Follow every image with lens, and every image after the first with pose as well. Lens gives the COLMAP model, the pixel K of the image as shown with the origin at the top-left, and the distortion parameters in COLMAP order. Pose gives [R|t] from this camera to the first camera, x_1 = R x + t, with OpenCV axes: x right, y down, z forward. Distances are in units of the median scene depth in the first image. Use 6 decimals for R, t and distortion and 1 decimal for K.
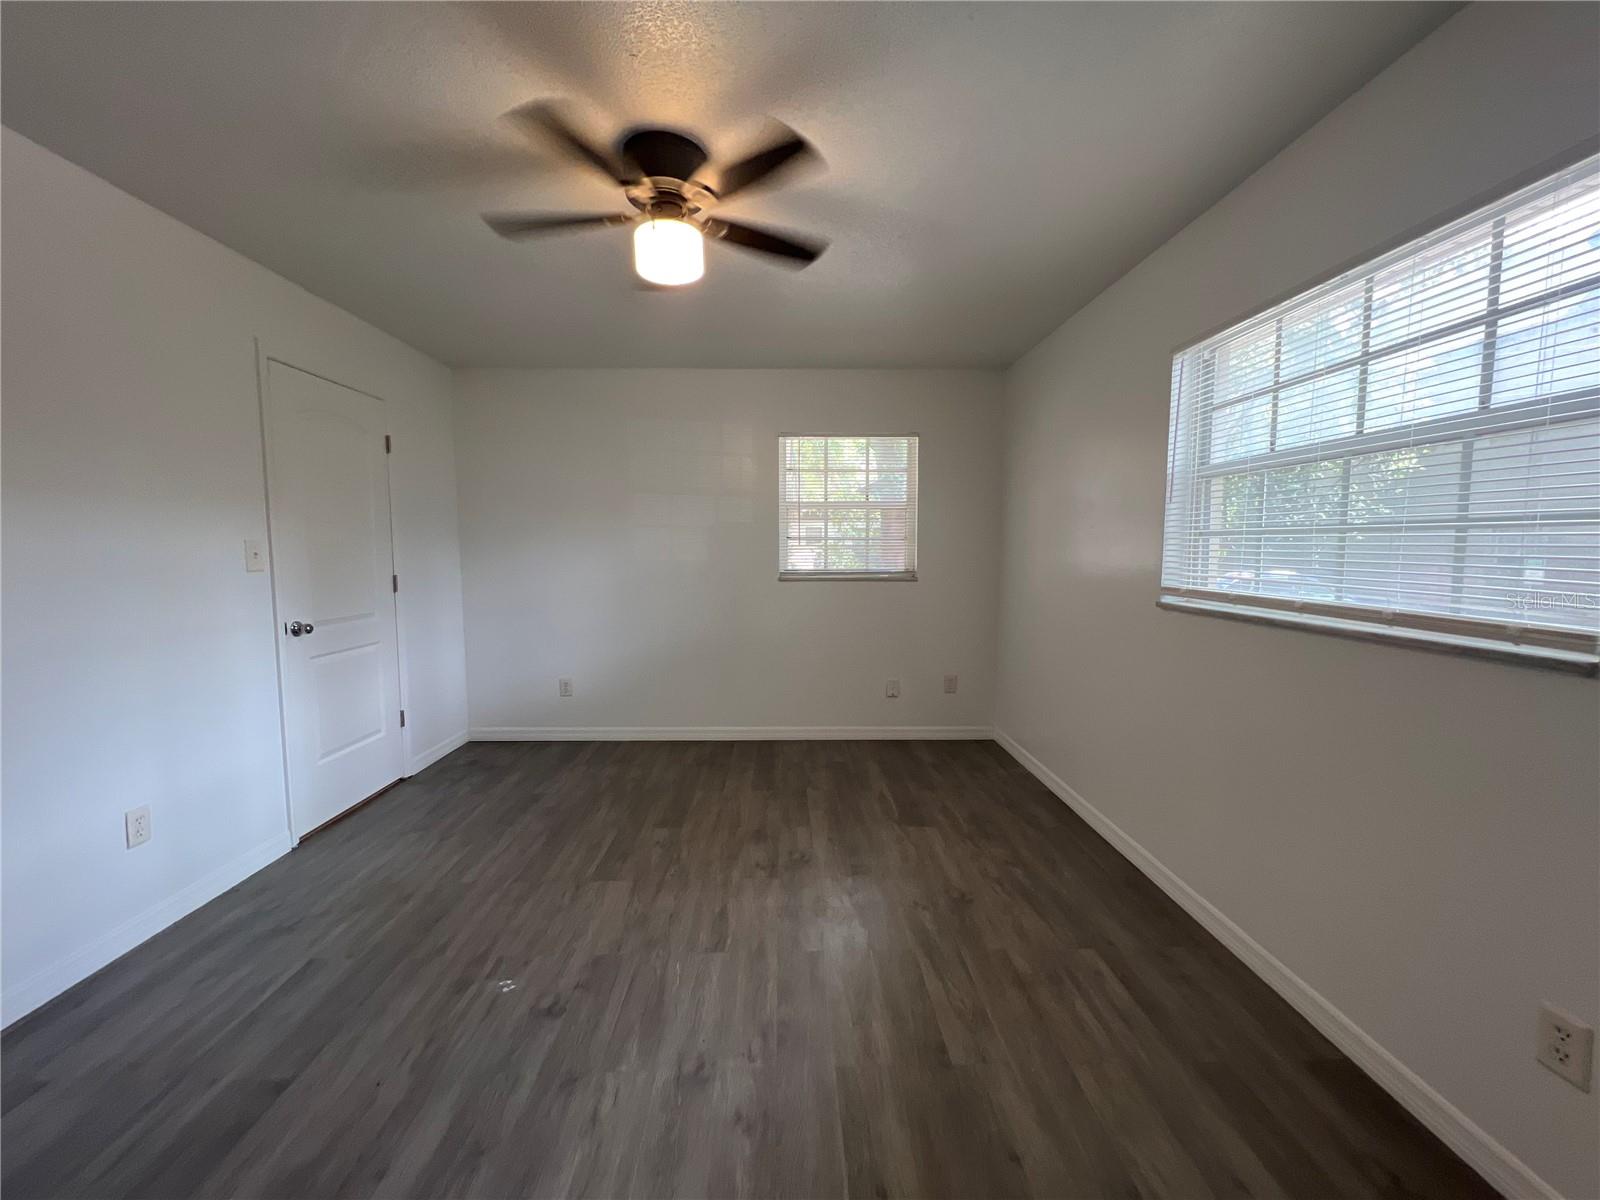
lens RADIAL K [[638.2, 0, 796.2], [0, 638.2, 601.6], [0, 0, 1]] dist [-0.001736, 0.000326]
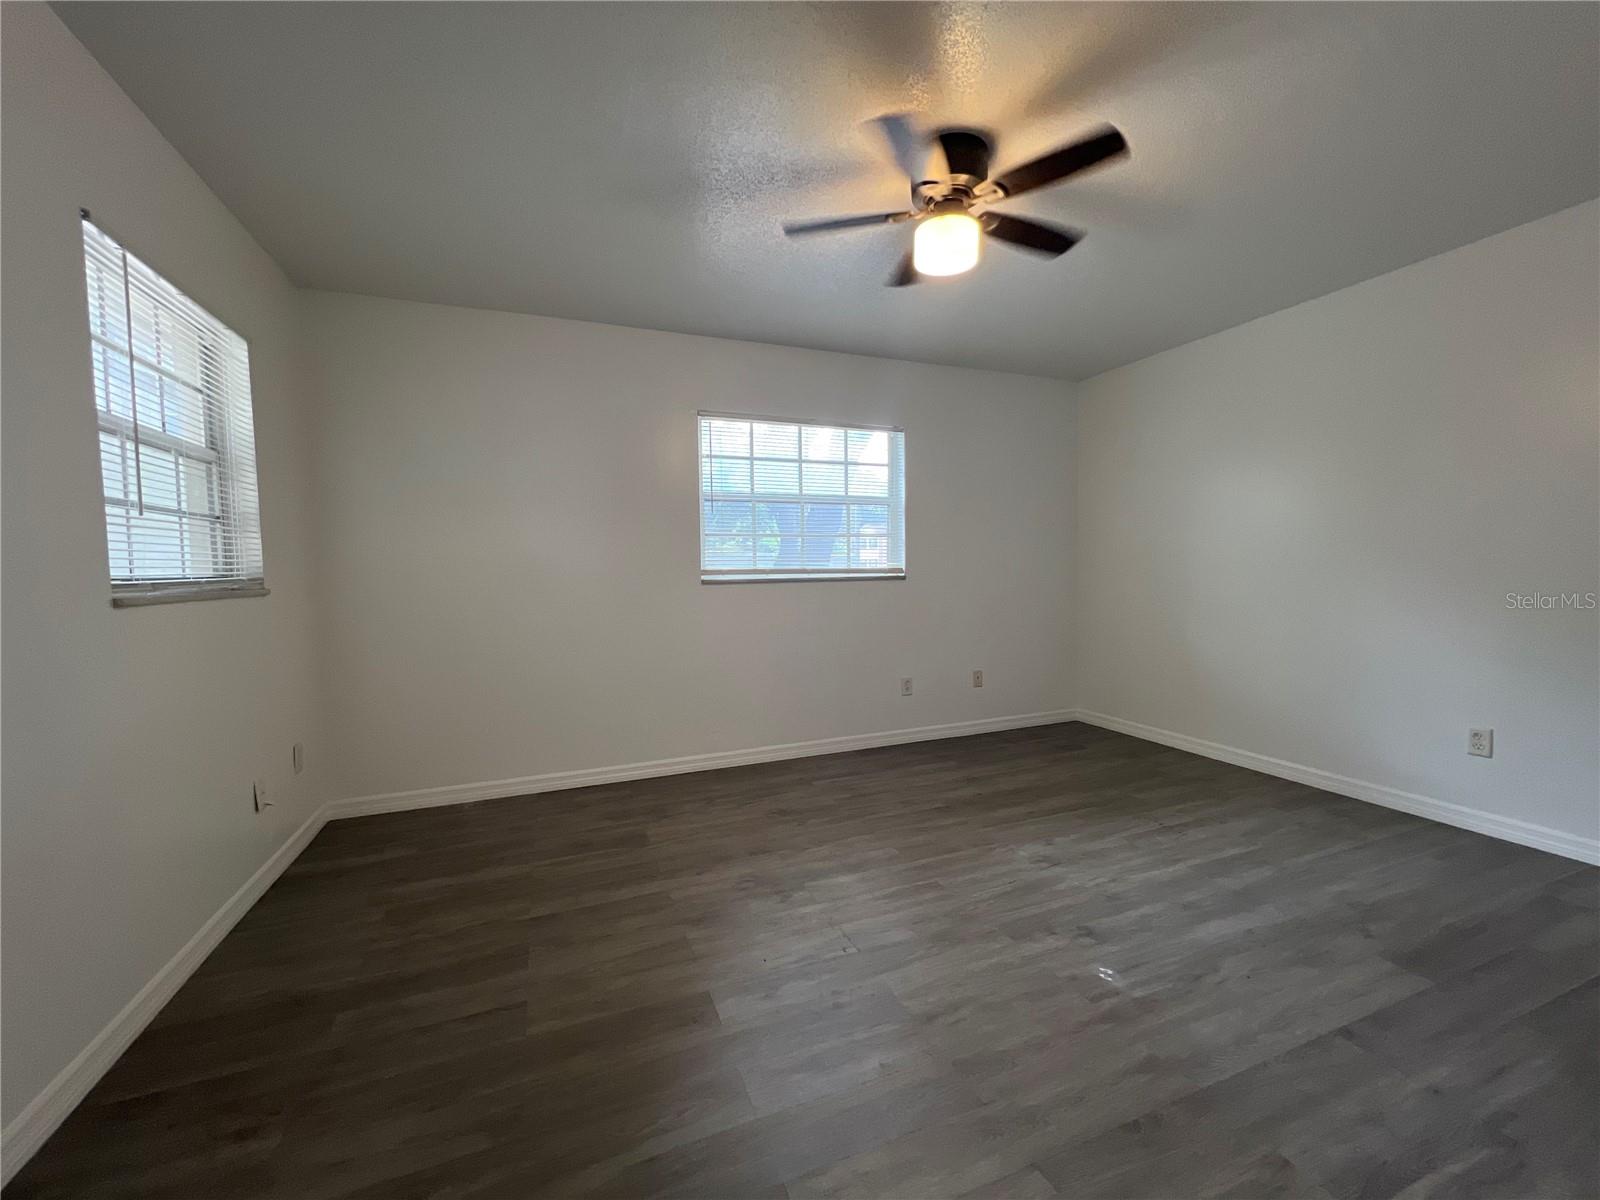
lens RADIAL K [[638.2, 0, 798.3], [0, 638.2, 600.3], [0, 0, 1]] dist [-0.001736, 0.000326]
pose [[-0.341733, -0.041994, 0.938858, -1.108975], [0.094616, 0.992388, 0.078827, -0.060390], [-0.935022, 0.115769, -0.335159, 1.603887]]
